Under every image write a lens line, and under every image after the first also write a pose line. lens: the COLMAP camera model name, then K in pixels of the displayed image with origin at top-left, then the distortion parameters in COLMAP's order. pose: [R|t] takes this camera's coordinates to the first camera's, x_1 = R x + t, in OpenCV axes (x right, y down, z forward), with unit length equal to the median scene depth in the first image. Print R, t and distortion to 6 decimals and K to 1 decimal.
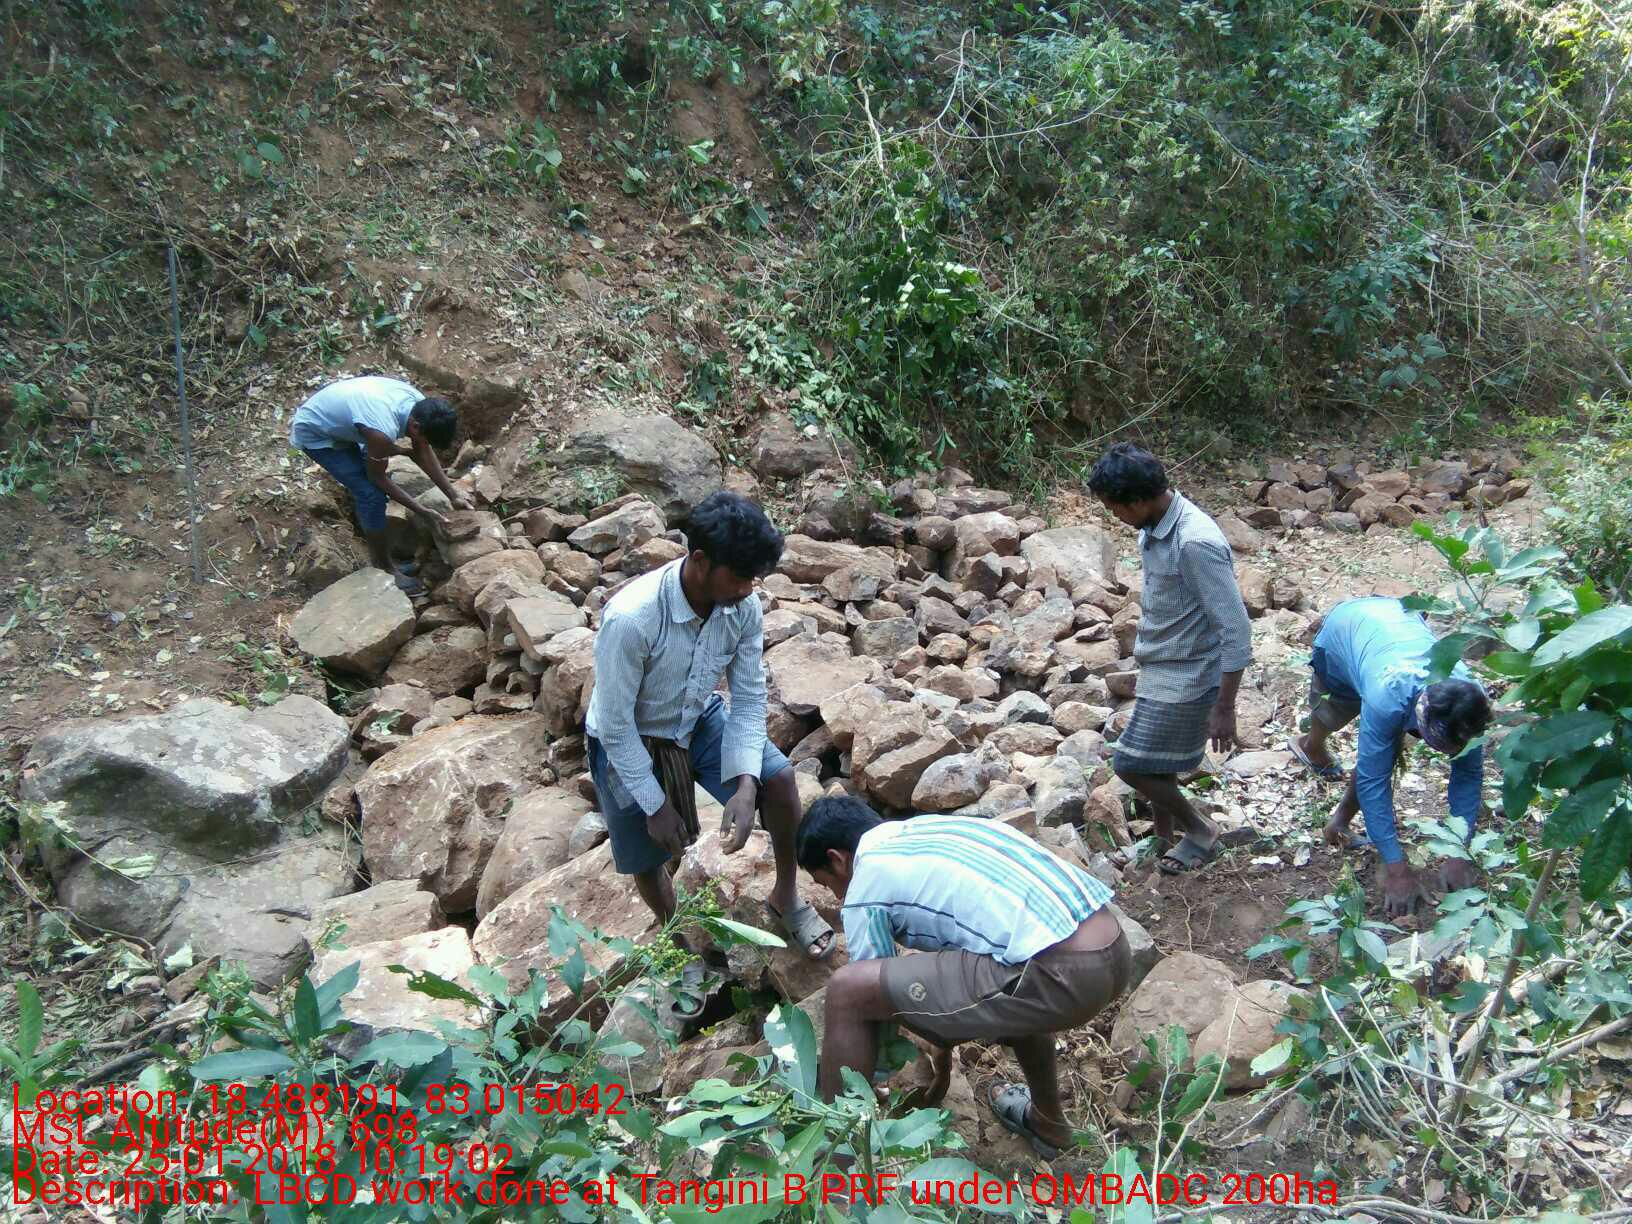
lens RADIAL K [[1302.5, 0, 816.0], [0, 1302.5, 612.0], [0, 0, 1]] dist [0.074093, -0.098200]
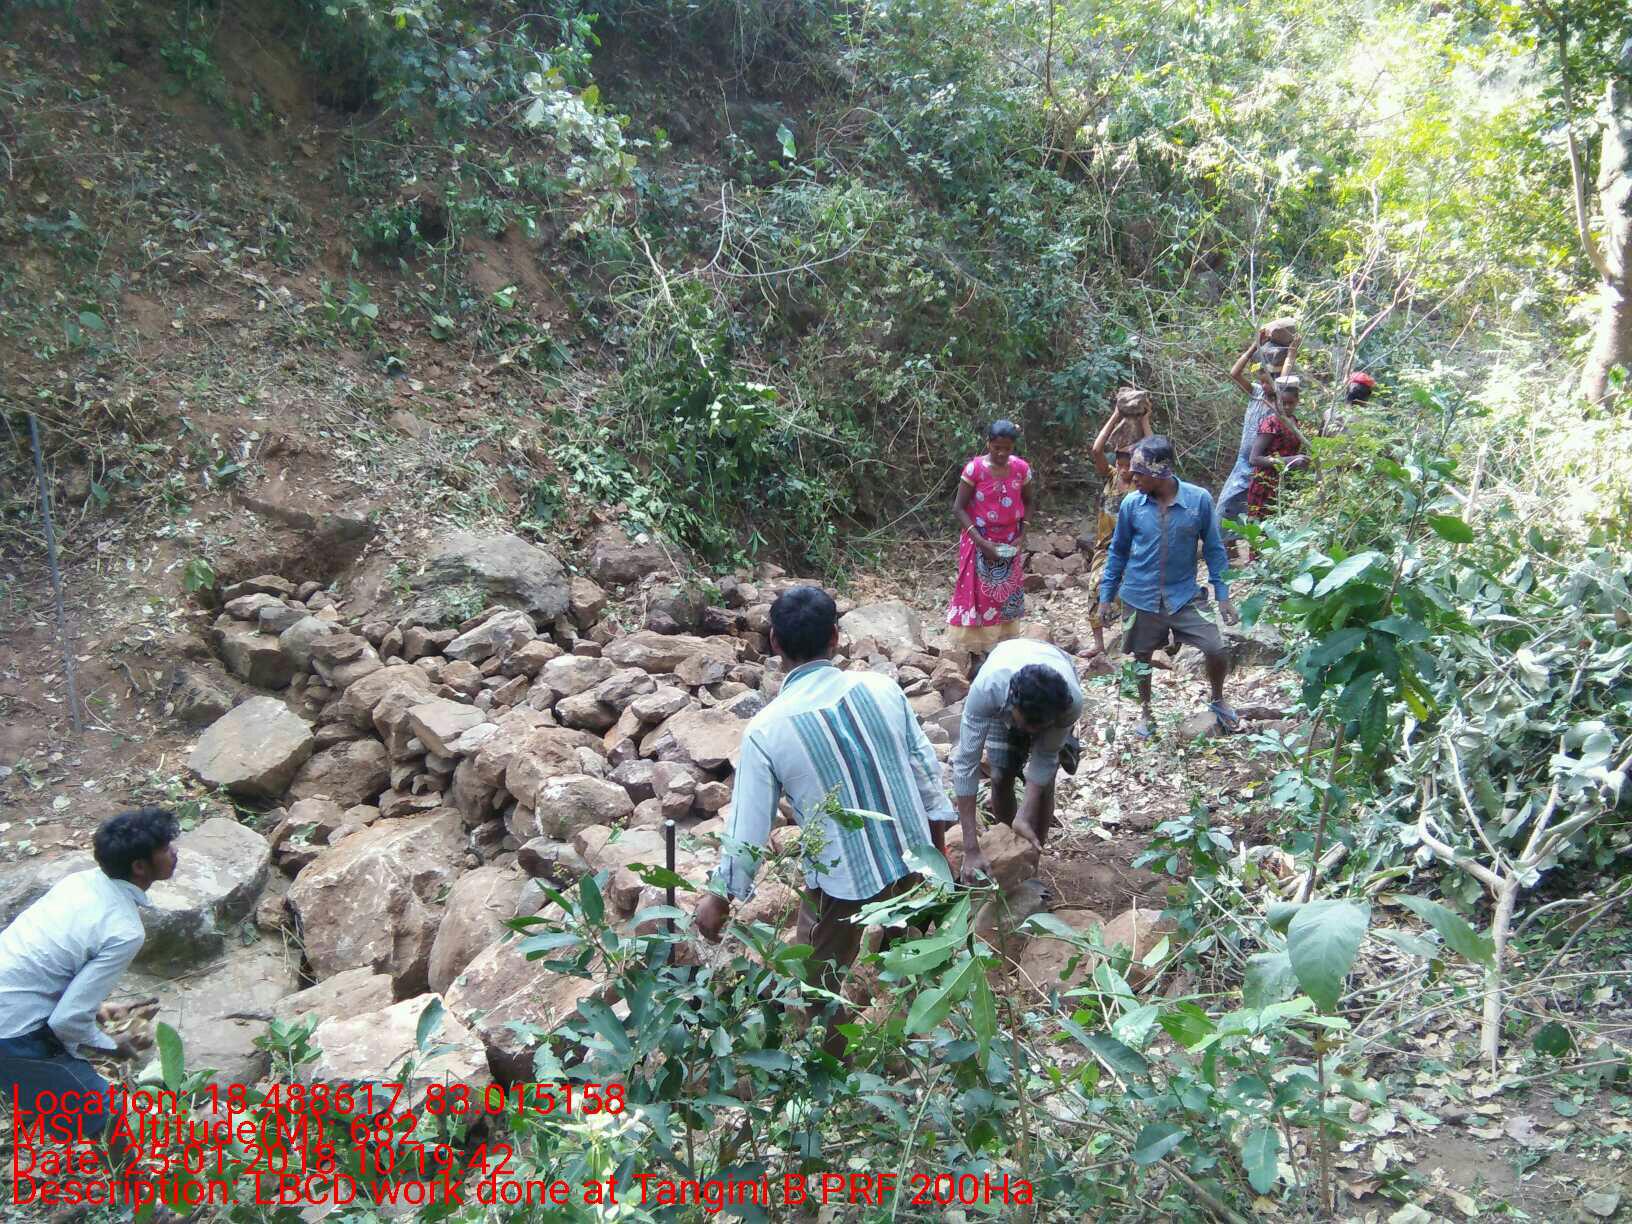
lens RADIAL K [[1302.5, 0, 816.0], [0, 1302.5, 612.0], [0, 0, 1]] dist [0.074093, -0.098200]
pose [[0.976095, -0.097104, 0.194444, -0.080516], [0.114578, 0.990130, -0.080709, 0.028077], [-0.184688, 0.101059, 0.977588, -0.097493]]
